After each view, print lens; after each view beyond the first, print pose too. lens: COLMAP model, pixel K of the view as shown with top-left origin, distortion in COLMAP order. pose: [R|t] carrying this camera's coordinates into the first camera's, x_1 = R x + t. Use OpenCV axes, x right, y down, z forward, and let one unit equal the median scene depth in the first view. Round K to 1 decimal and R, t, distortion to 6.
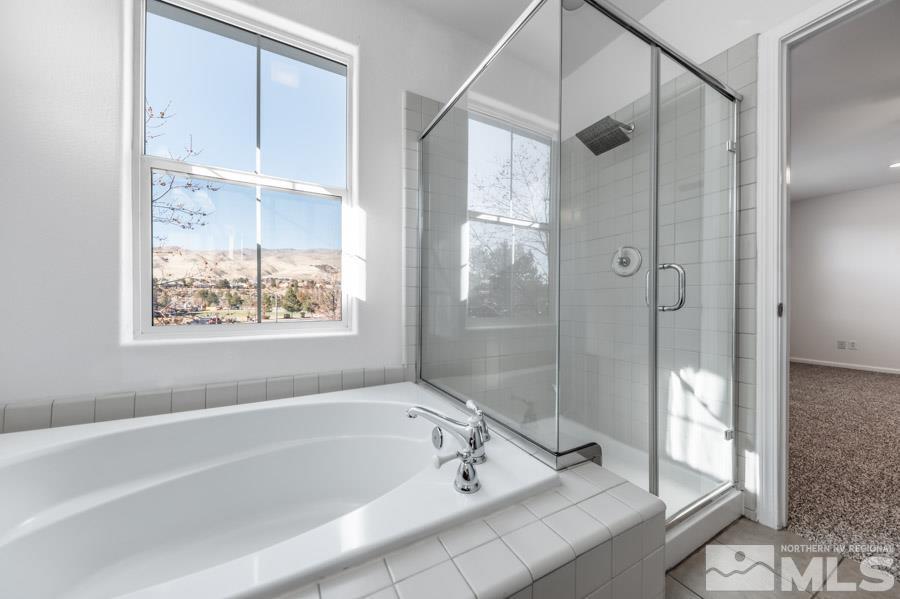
lens RADIAL K [[311.7, 0, 448.8], [0, 311.7, 301.4], [0, 0, 1]] dist [0.011521, -0.000068]
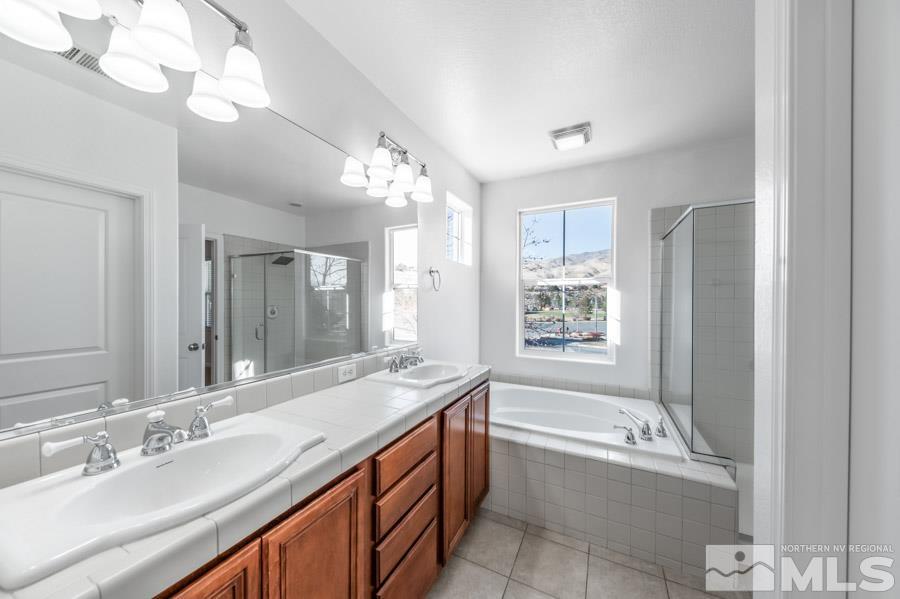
lens RADIAL K [[311.7, 0, 447.5], [0, 311.7, 301.8], [0, 0, 1]] dist [0.011521, -0.000068]
pose [[0.578942, -0.000205, -0.815368, 0.530563], [0.001495, 0.999999, 0.000811, -0.225025], [0.815367, -0.001689, 0.578942, -0.687922]]
